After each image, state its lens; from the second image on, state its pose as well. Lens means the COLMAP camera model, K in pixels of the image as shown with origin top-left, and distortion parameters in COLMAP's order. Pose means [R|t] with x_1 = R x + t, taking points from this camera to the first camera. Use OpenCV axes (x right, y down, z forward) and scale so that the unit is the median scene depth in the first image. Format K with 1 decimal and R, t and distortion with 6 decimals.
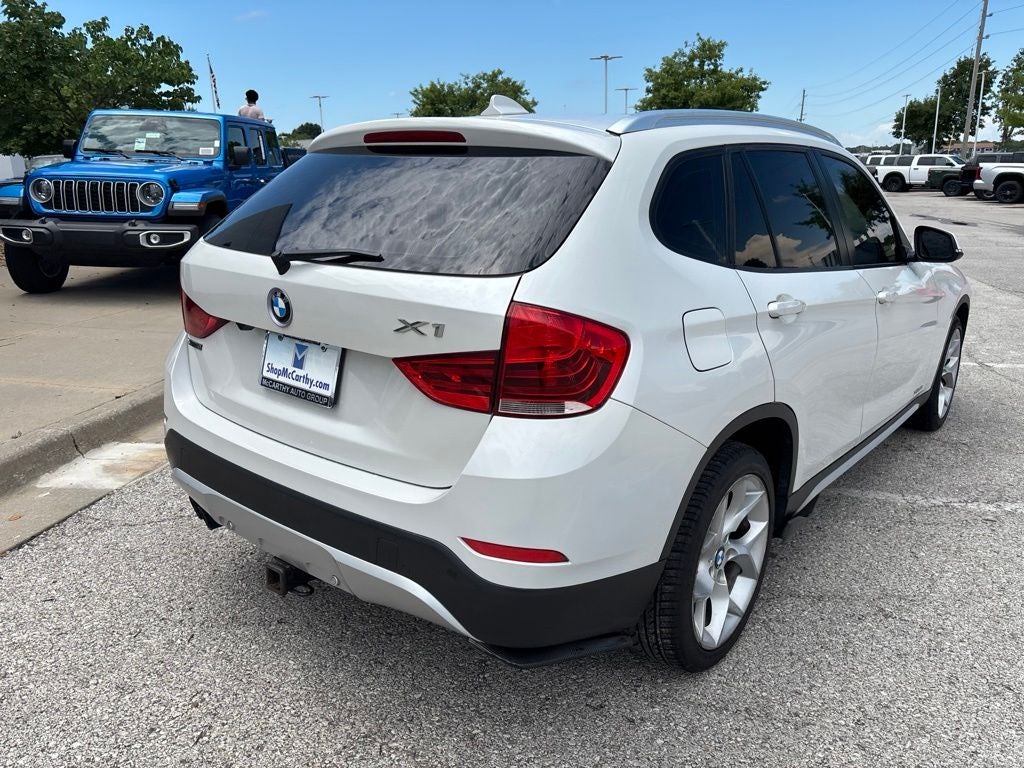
lens RADIAL K [[777.2, 0, 513.6], [0, 777.2, 383.2], [0, 0, 1]] dist [0.041187, -0.051487]
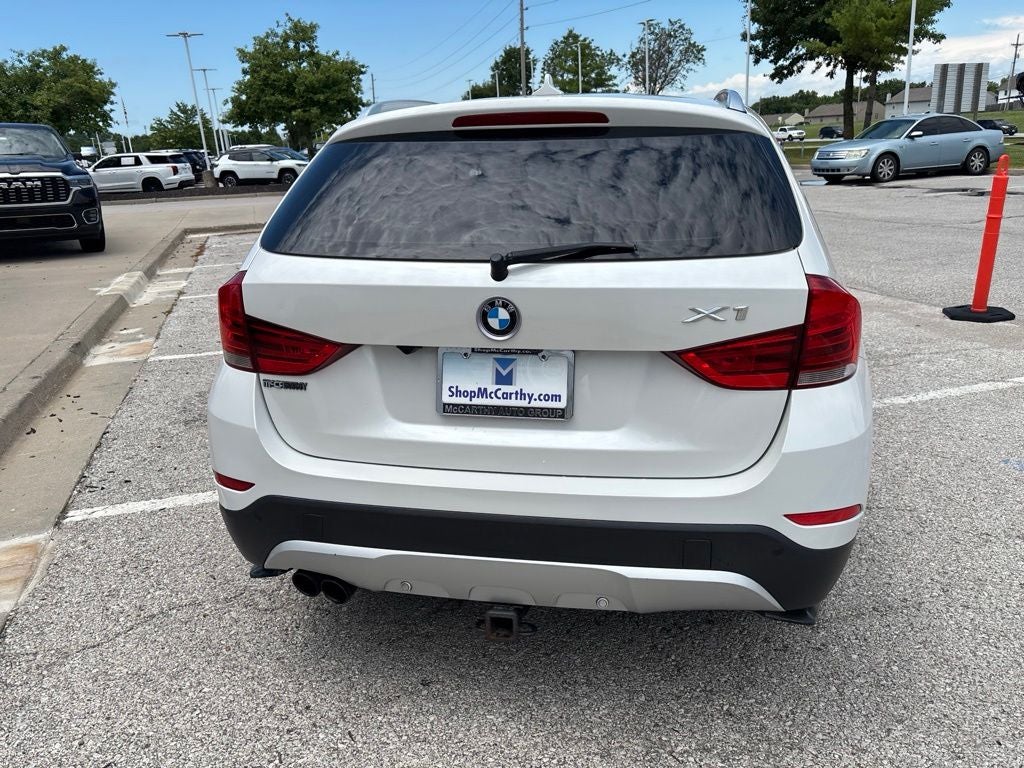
lens RADIAL K [[771.7, 0, 511.2], [0, 771.7, 384.2], [0, 0, 1]] dist [0.061290, -0.073993]
pose [[0.874697, -0.172384, 0.452978, -0.405487], [0.162634, 0.984816, 0.060734, -0.043724], [-0.456570, 0.020546, 0.889450, 0.132344]]
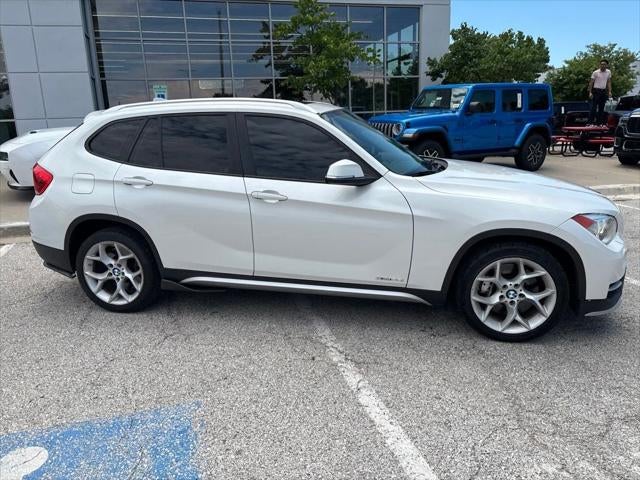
lens RADIAL K [[482.3, 0, 319.5], [0, 482.3, 240.1], [0, 0, 1]] dist [0.061290, -0.073993]
pose [[0.457284, 0.207715, -0.864723, 1.352777], [-0.212516, 0.969693, 0.120547, -0.154723], [0.863556, 0.128643, 0.487568, 0.532211]]
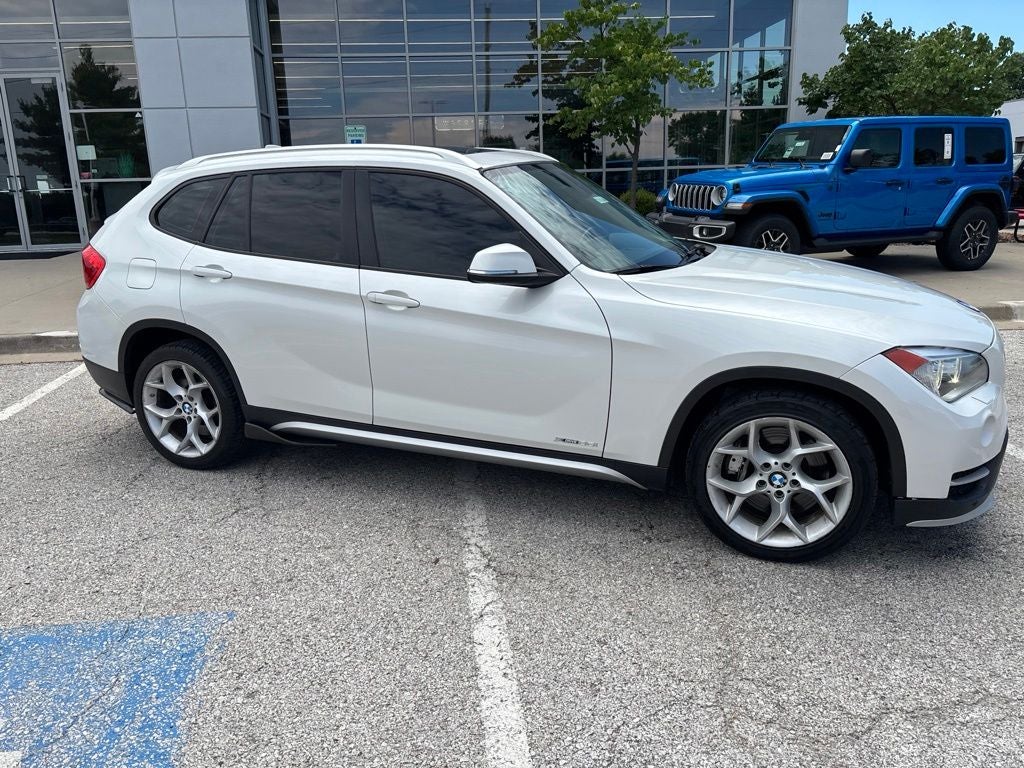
lens RADIAL K [[771.7, 0, 511.2], [0, 771.7, 384.2], [0, 0, 1]] dist [0.061290, -0.073993]
pose [[0.300277, 0.237294, -0.923864, 1.426604], [-0.231990, 0.957647, 0.170568, -0.202316], [0.925210, 0.163110, 0.342609, 0.729897]]
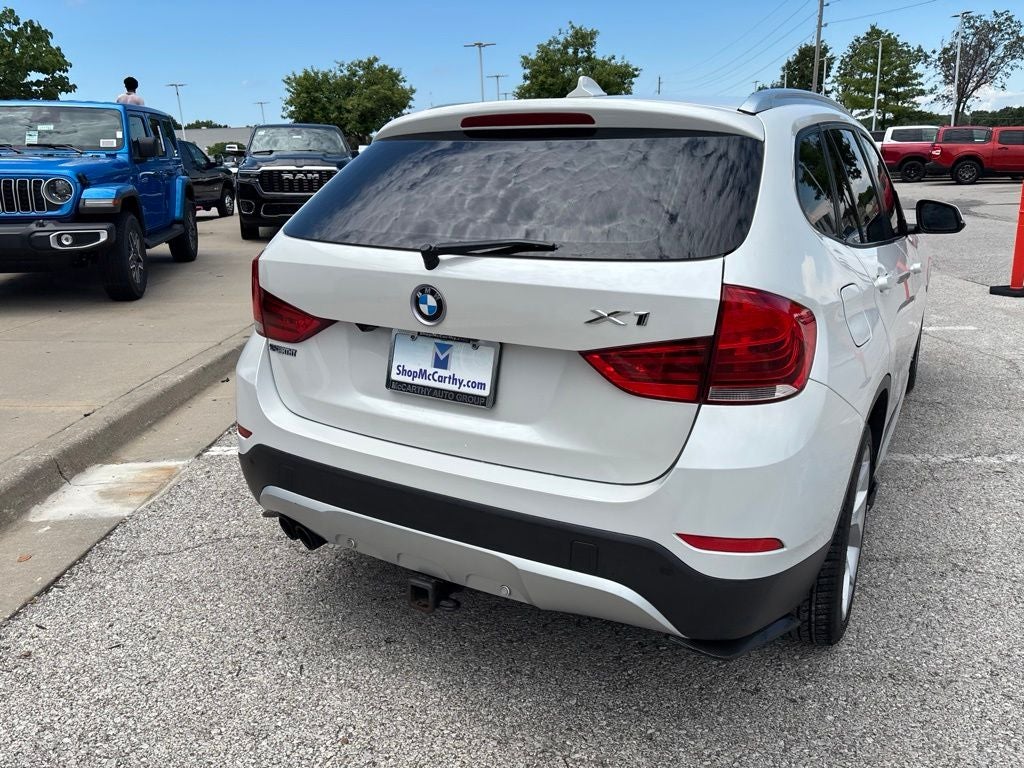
lens RADIAL K [[774.8, 0, 512.1], [0, 774.8, 371.3], [0, 0, 1]] dist [0.050398, -0.061000]
pose [[0.986780, -0.061844, 0.149802, -0.201886], [0.061677, 0.998080, 0.005768, -0.009738], [-0.149871, 0.003547, 0.988699, 0.039930]]
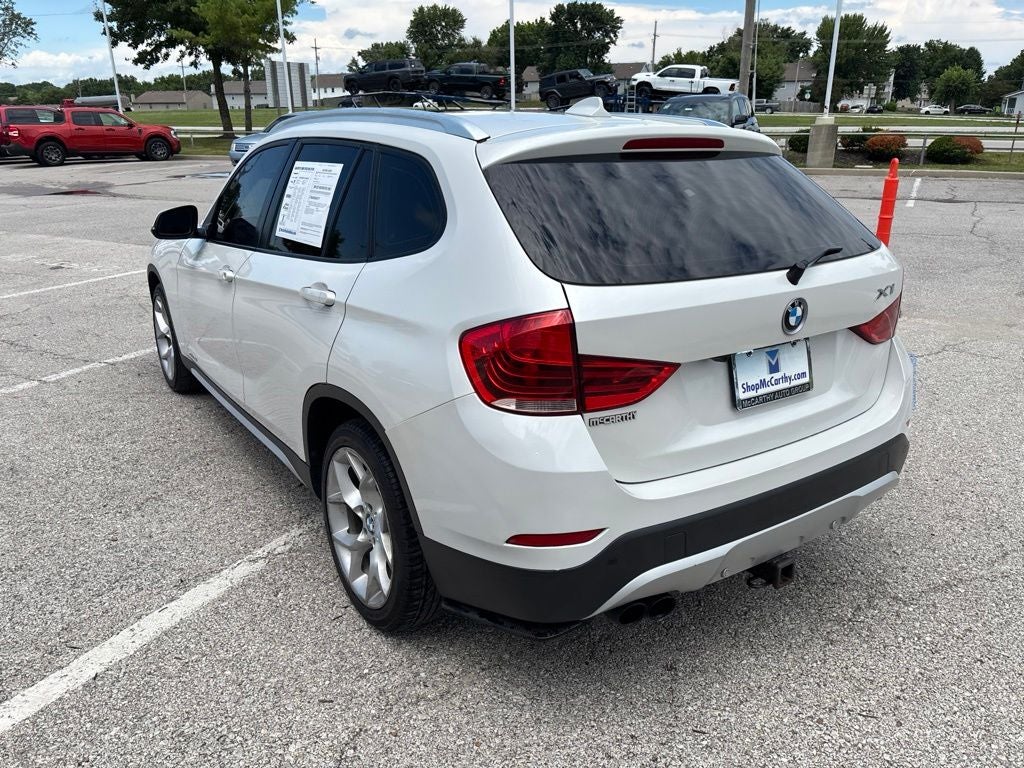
lens RADIAL K [[777.2, 0, 513.6], [0, 777.2, 383.2], [0, 0, 1]] dist [0.041187, -0.051487]
pose [[0.287209, -0.308861, 0.906706, -0.808221], [0.258677, 0.936427, 0.237046, -0.209511], [-0.922278, 0.166462, 0.348845, 0.584319]]
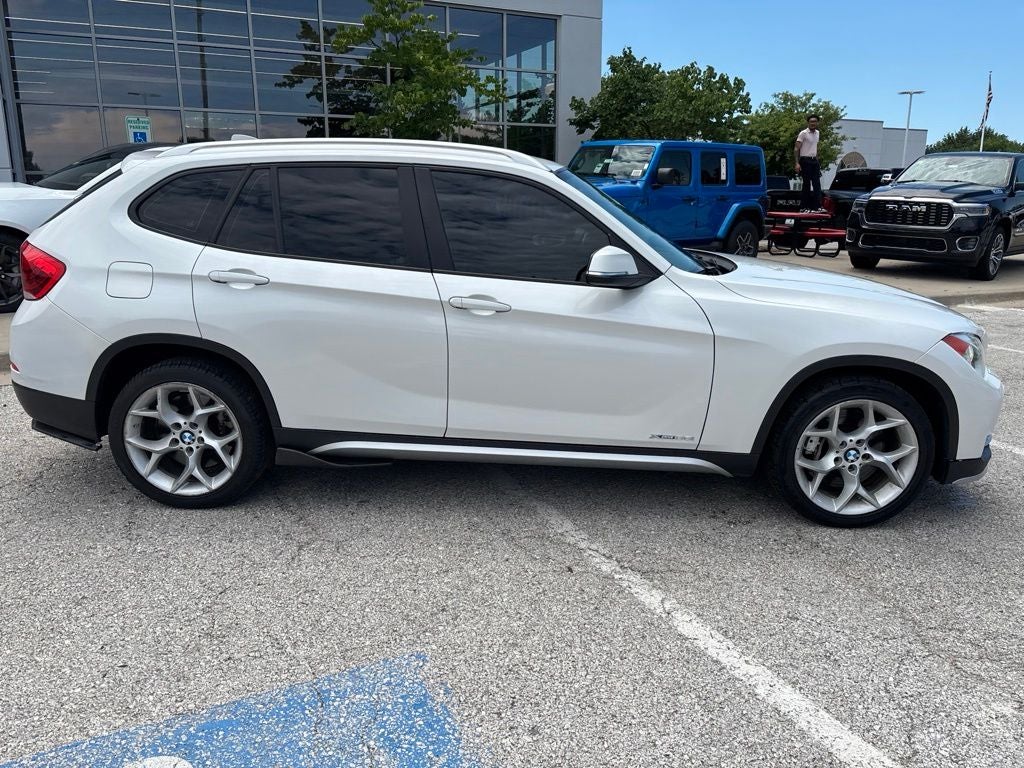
lens RADIAL K [[774.8, 0, 512.1], [0, 774.8, 371.3], [0, 0, 1]] dist [0.050398, -0.061000]
pose [[0.614449, 0.189646, -0.765824, 1.207077], [-0.220527, 0.973274, 0.064082, -0.090747], [0.757510, 0.129510, 0.639849, 0.341576]]
